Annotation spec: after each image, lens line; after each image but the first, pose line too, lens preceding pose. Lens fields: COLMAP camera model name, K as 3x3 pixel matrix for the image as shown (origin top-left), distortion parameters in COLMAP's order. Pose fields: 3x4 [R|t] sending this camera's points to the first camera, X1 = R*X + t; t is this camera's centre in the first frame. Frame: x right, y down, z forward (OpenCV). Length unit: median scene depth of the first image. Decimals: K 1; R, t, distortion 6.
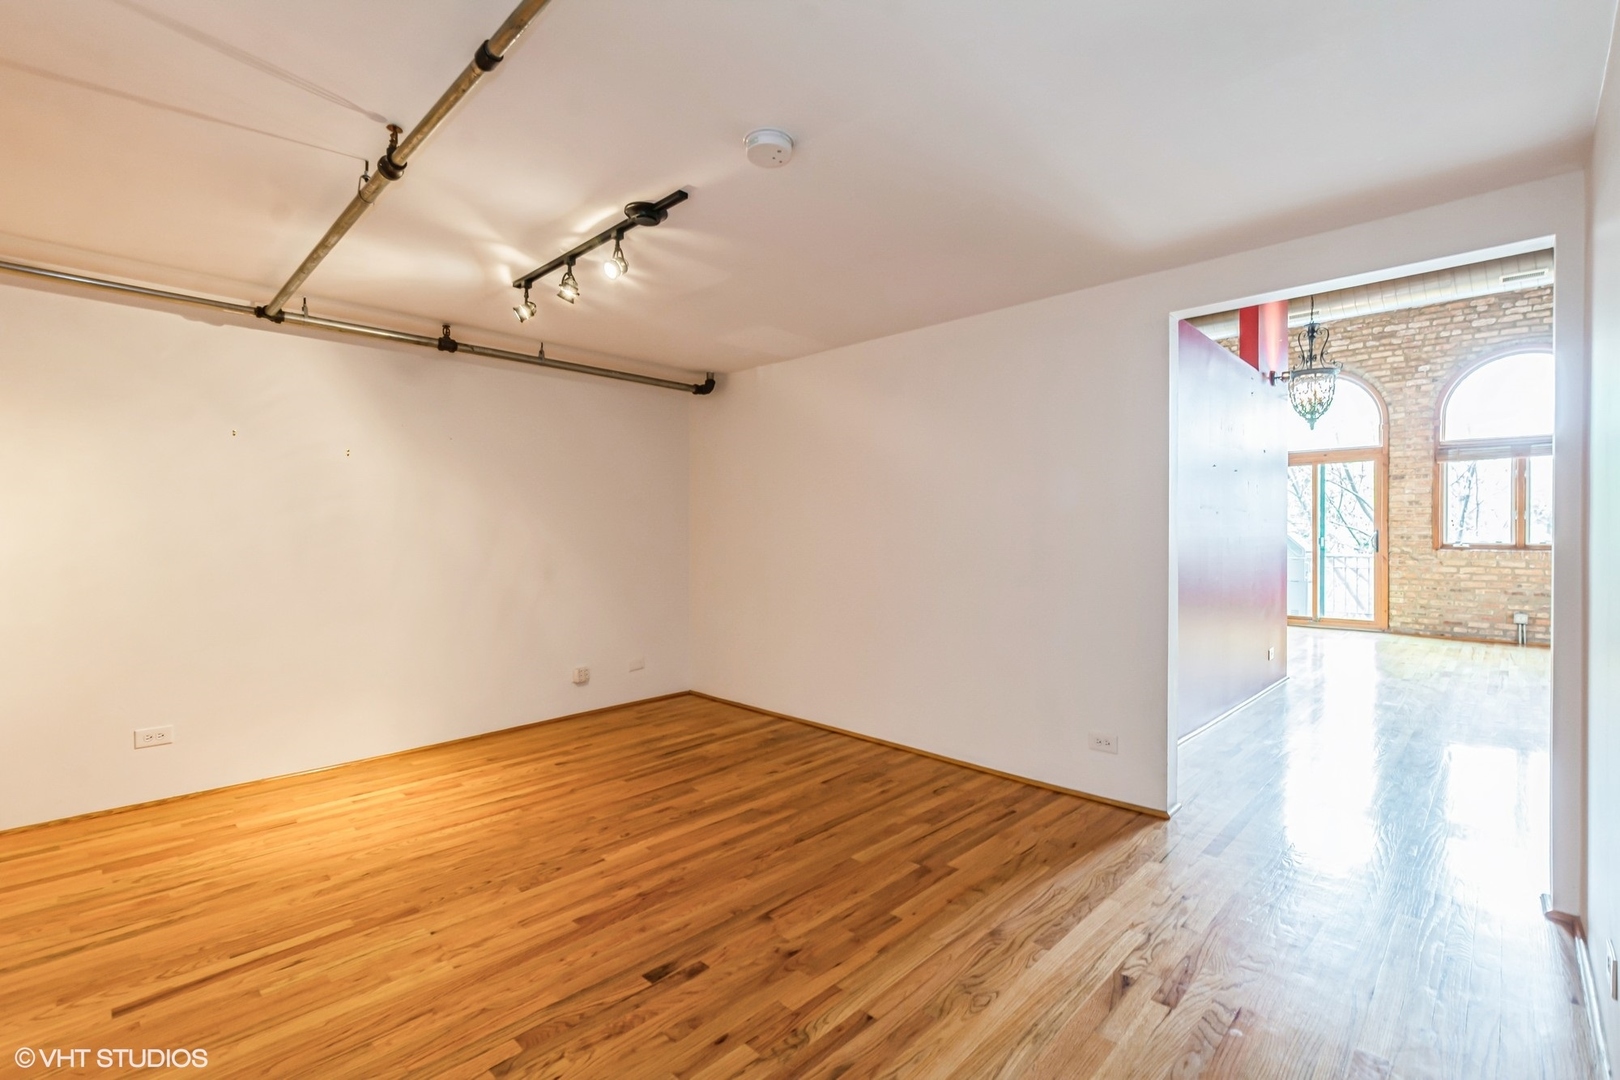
lens RADIAL K [[721.9, 0, 810.0], [0, 721.9, 540.0], [0, 0, 1]] dist [-0.000497, 0.000474]
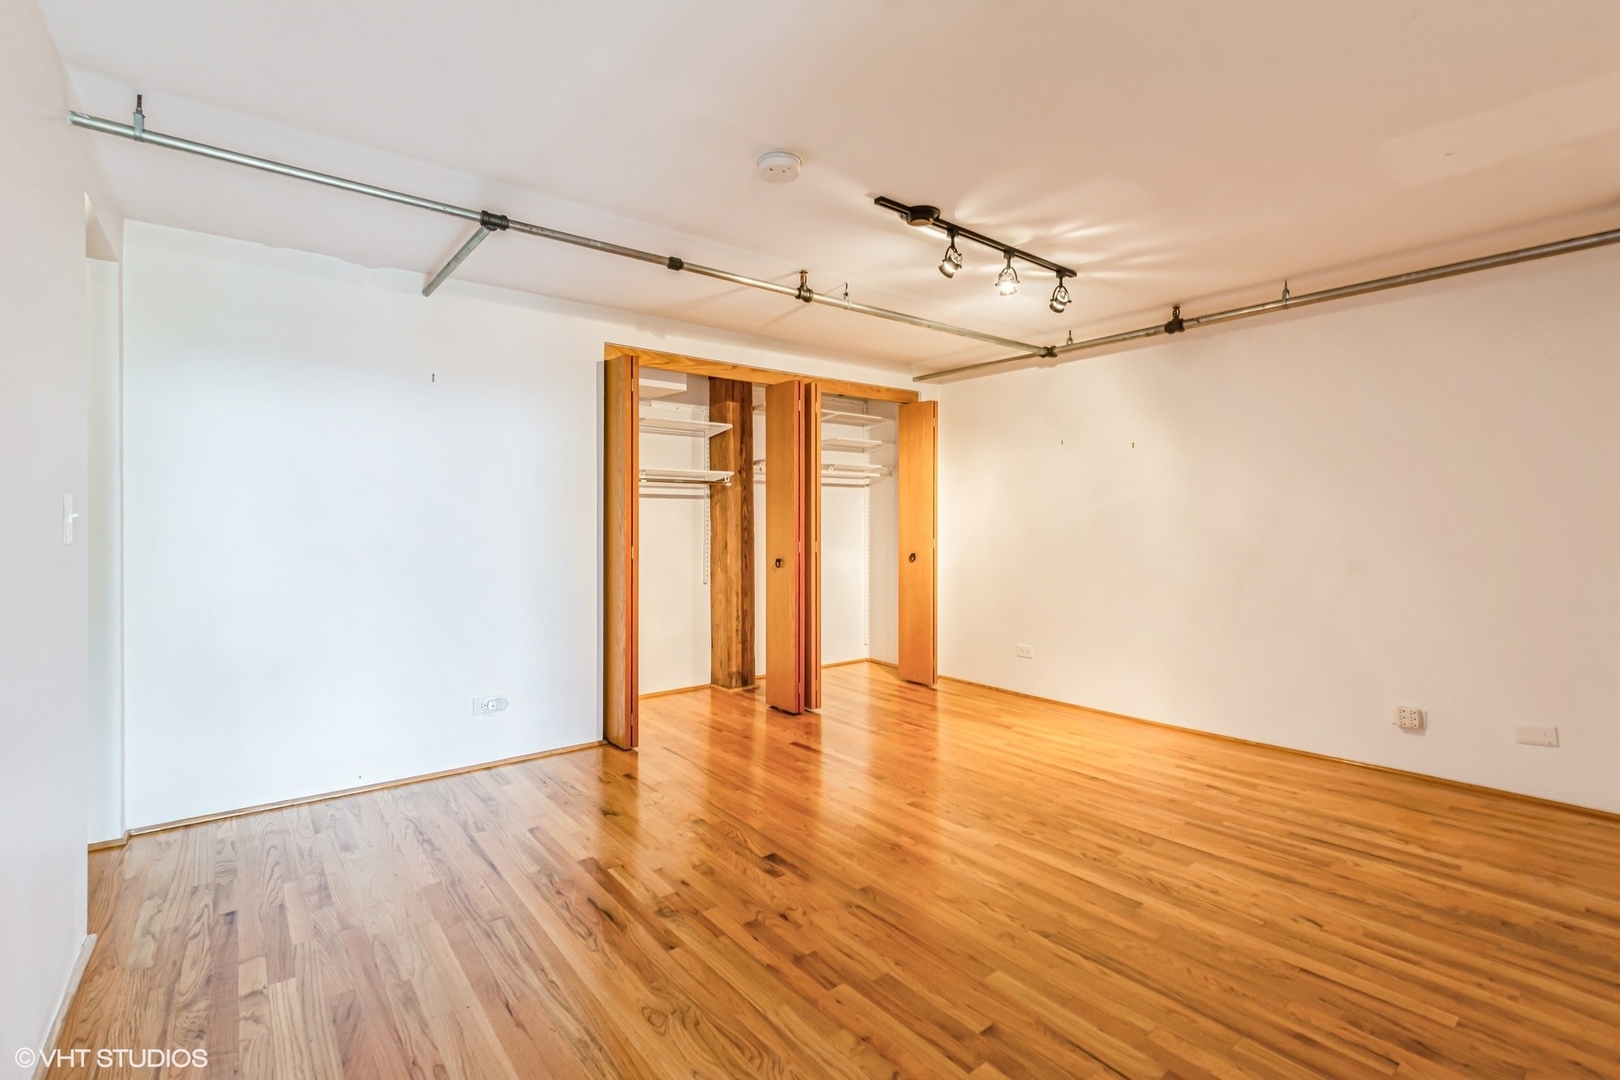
lens RADIAL K [[723.1, 0, 817.3], [0, 723.1, 523.5], [0, 0, 1]] dist [0.000096, -0.000135]
pose [[-0.117615, 0.007302, -0.993032, 0.659968], [-0.004665, 0.999958, 0.007906, -0.005436], [0.993048, 0.005563, -0.117576, 0.762641]]
